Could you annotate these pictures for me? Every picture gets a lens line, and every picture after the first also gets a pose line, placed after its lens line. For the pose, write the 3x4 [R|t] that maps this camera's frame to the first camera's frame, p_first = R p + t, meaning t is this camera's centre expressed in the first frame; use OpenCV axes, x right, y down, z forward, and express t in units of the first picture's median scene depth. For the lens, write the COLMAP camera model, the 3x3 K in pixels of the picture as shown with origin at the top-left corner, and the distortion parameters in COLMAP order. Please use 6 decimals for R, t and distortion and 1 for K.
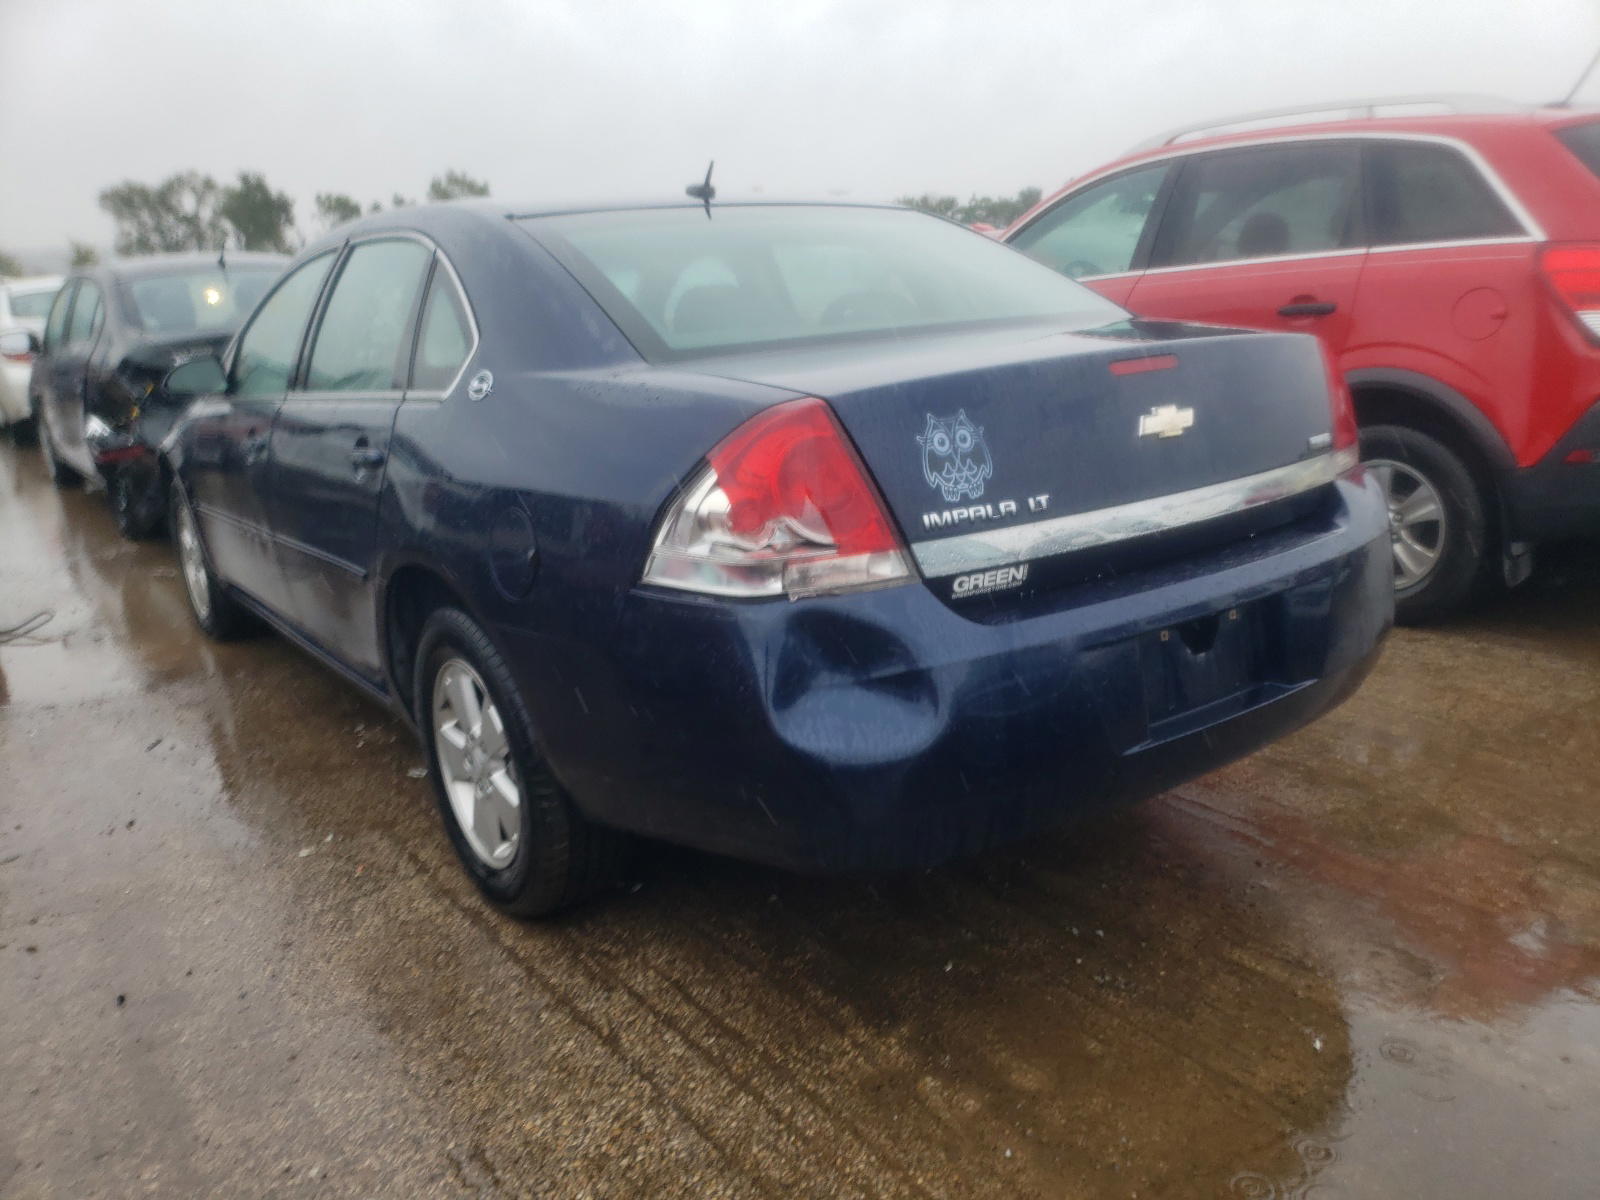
lens RADIAL K [[1206.0, 0, 800.0], [0, 1206.0, 600.0], [0, 0, 1]] dist [-0.002546, -0.002238]
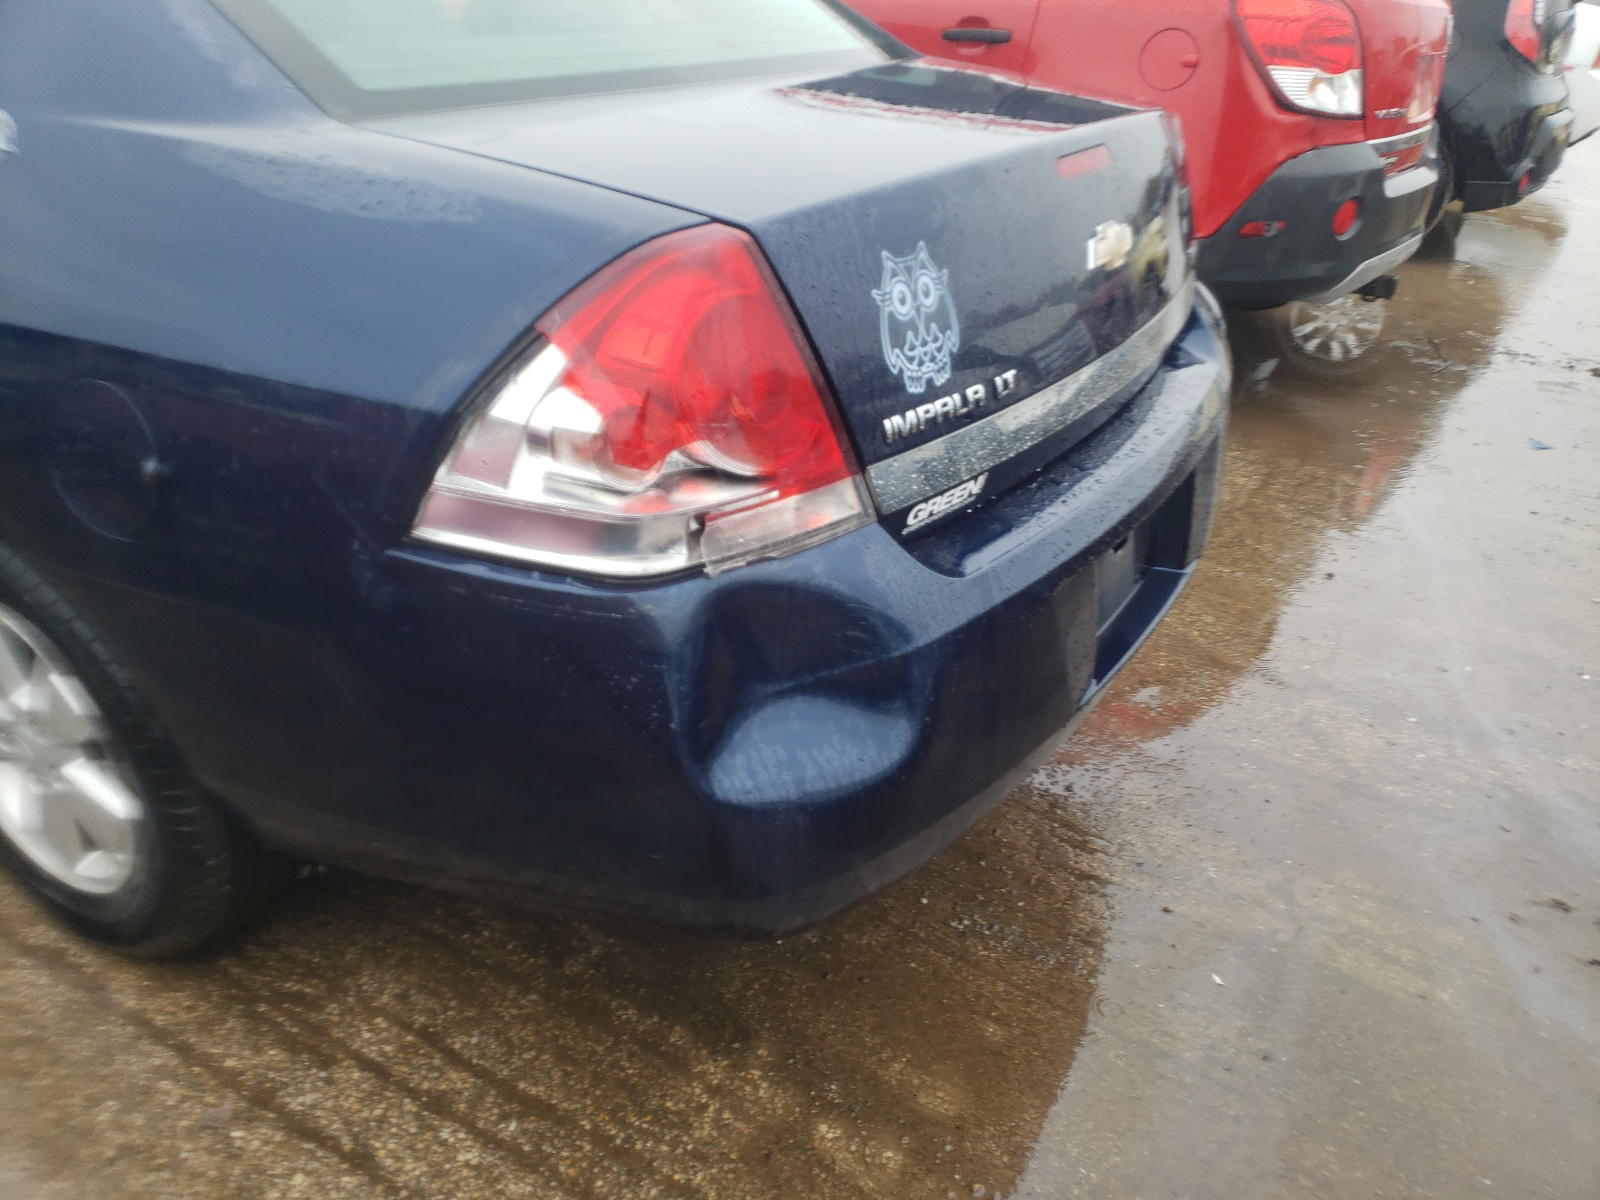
lens RADIAL K [[1248.1, 0, 799.2], [0, 1248.1, 618.3], [0, 0, 1]] dist [0.006548, 0.013694]
pose [[0.922795, -0.096467, 0.373020, -0.187481], [0.005705, 0.971465, 0.237116, -0.118810], [-0.385250, -0.216681, 0.897013, 0.377792]]
